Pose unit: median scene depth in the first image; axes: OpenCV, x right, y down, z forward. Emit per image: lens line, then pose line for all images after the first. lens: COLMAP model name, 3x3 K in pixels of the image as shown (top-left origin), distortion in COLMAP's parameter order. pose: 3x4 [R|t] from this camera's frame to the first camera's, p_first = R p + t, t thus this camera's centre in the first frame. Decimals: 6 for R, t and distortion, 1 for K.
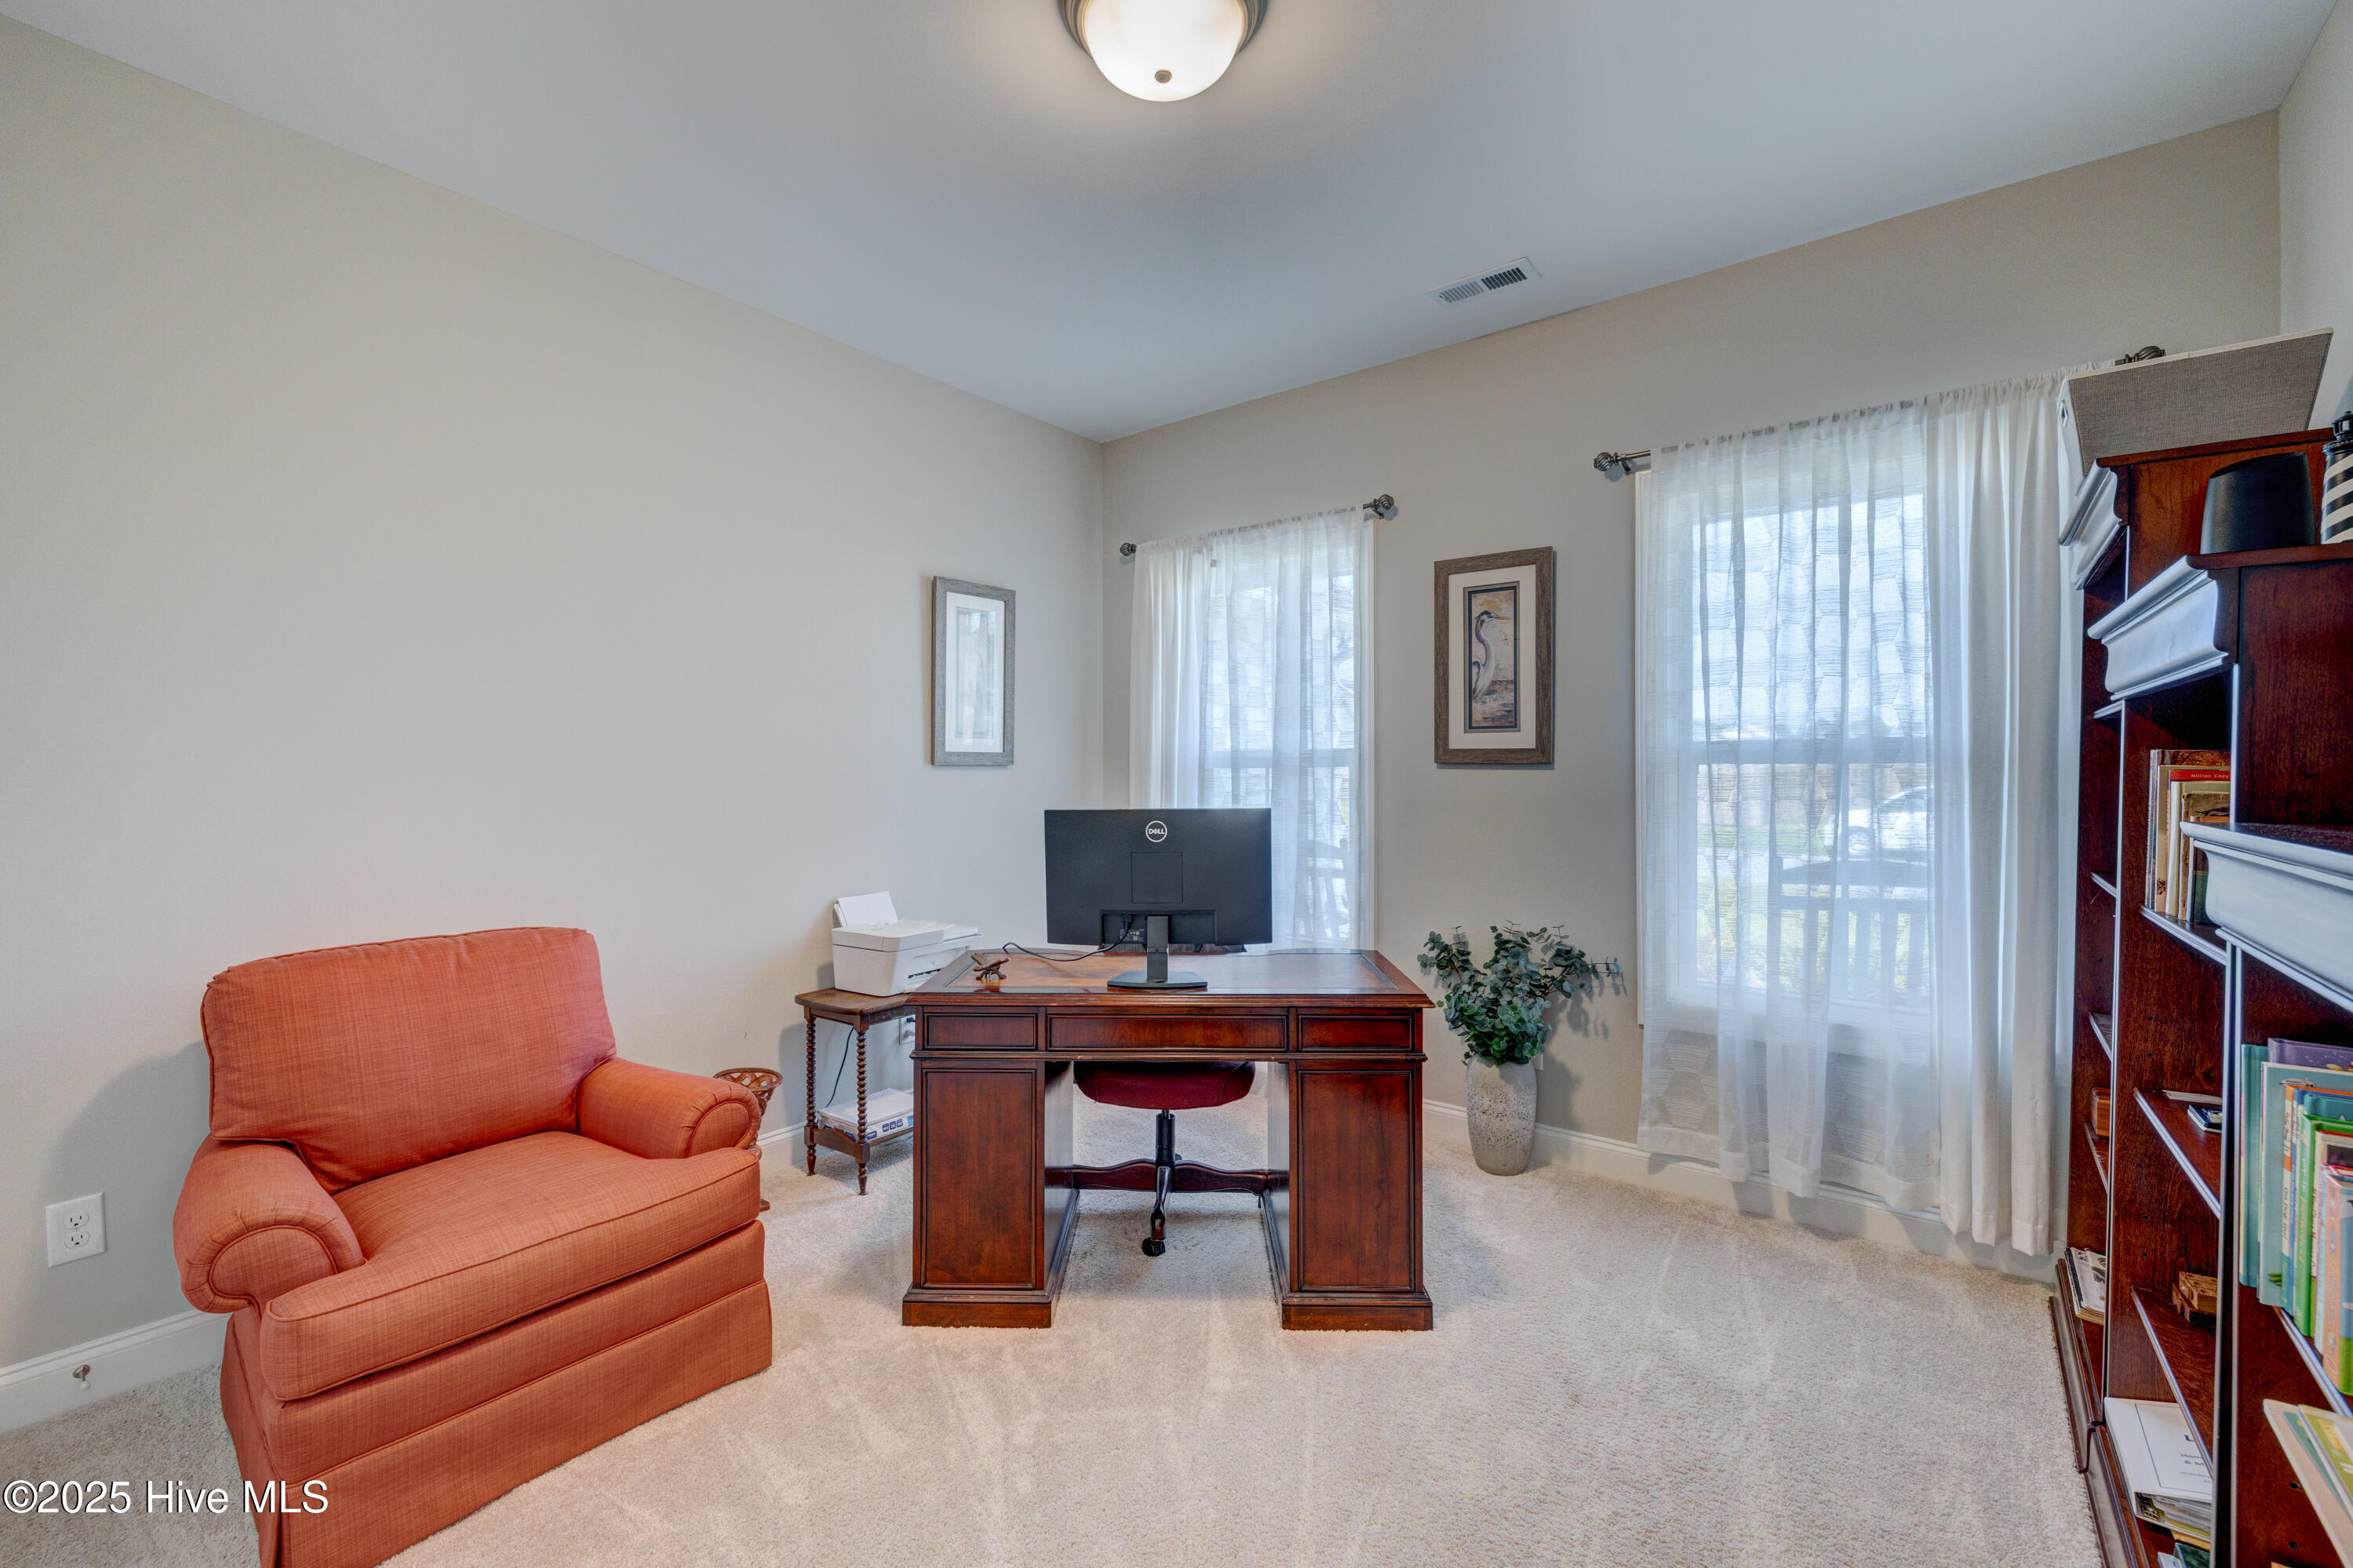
lens RADIAL K [[1004.5, 0, 1168.9], [0, 1004.5, 778.7], [0, 0, 1]] dist [-0.003111, -0.000343]
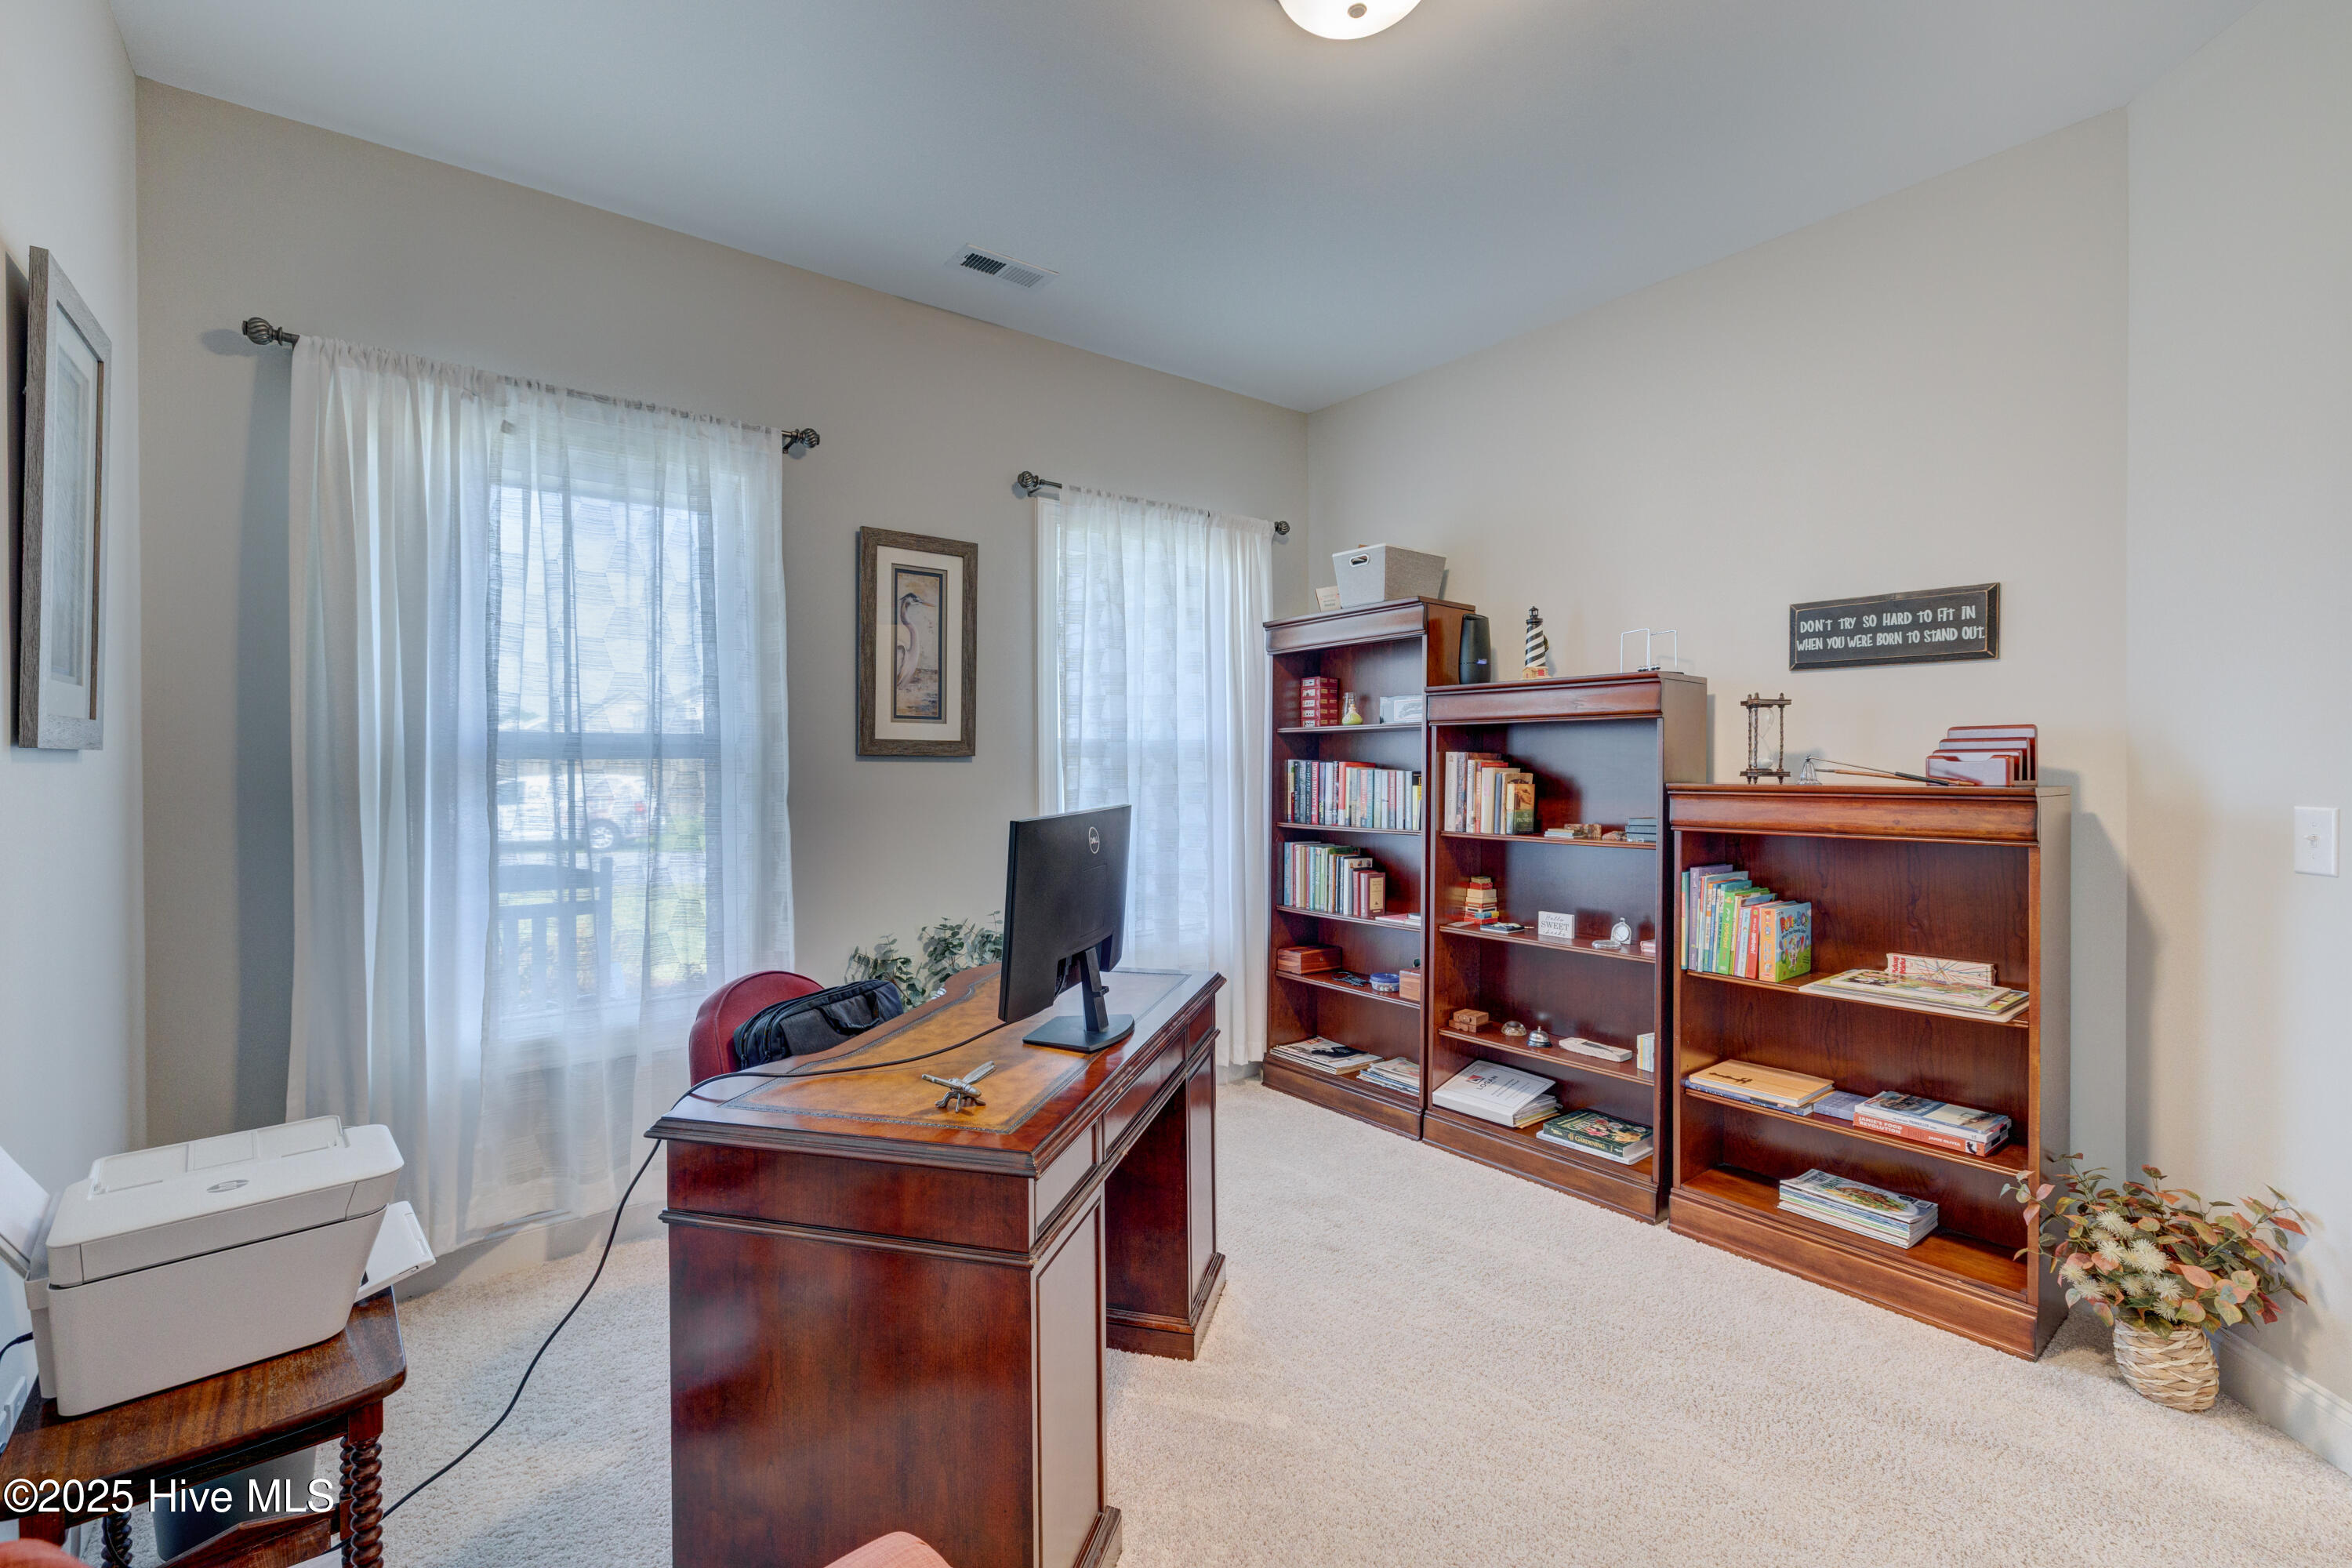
lens RADIAL K [[1004.2, 0, 1168.0], [0, 1004.2, 780.0], [0, 0, 1]] dist [-0.003111, -0.000343]
pose [[0.267539, -0.002349, 0.963544, -0.525898], [0.010837, 0.999941, -0.000572, 0.010698], [-0.963486, 0.010595, 0.267549, 0.519587]]
